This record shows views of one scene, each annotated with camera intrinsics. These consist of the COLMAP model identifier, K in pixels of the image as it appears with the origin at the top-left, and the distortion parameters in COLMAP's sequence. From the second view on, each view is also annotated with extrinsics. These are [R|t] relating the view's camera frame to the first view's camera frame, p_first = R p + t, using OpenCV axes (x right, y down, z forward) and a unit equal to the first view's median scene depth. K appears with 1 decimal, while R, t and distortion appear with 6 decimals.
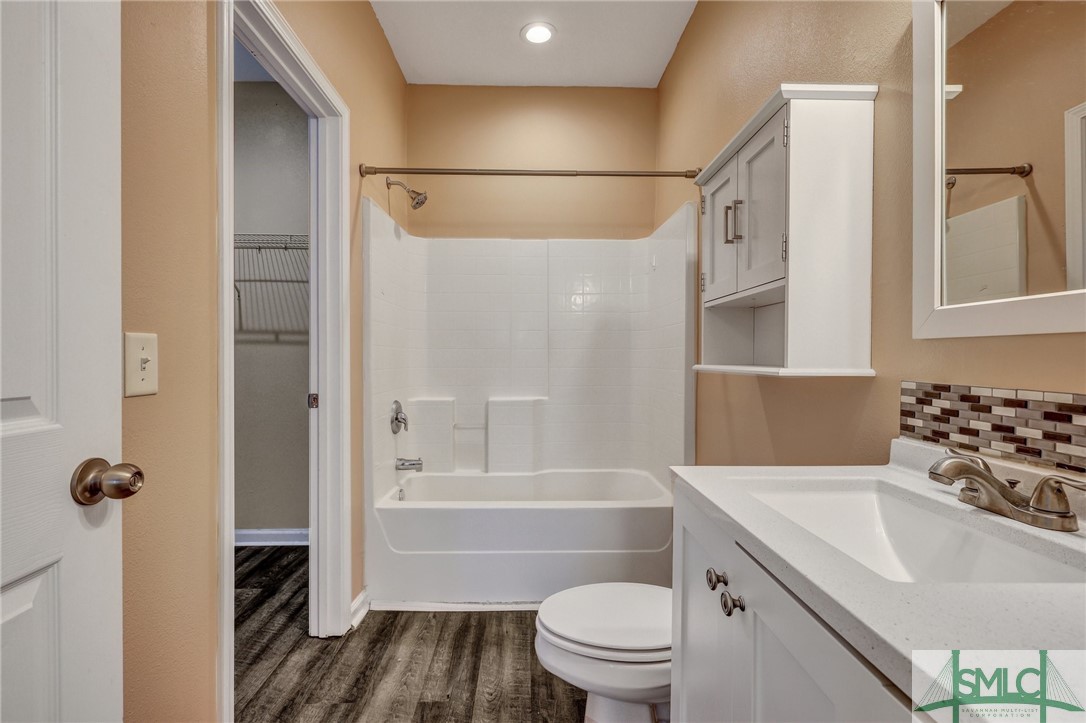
lens RADIAL K [[493.3, 0, 540.8], [0, 493.3, 357.7], [0, 0, 1]] dist [0.000426, -0.000268]
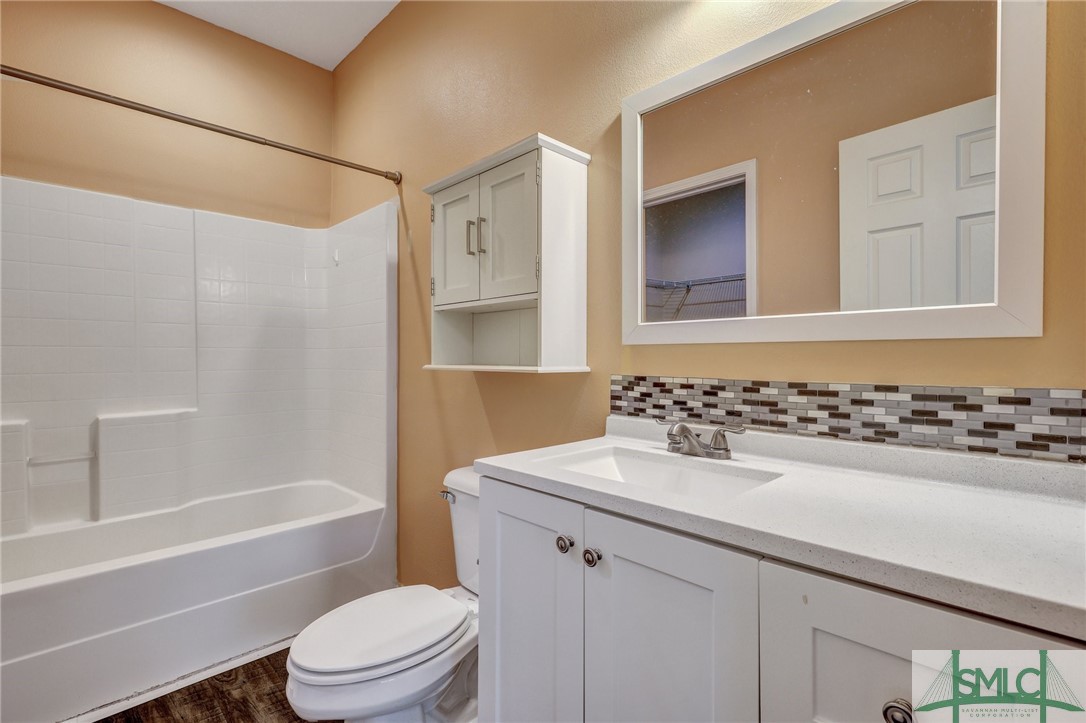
lens RADIAL K [[493.3, 0, 542.8], [0, 493.3, 358.1], [0, 0, 1]] dist [0.000426, -0.000268]
pose [[0.727893, -0.004180, 0.685678, -0.368353], [0.002879, 0.999991, 0.003040, -0.004361], [-0.685685, -0.000239, 0.727899, 0.120507]]
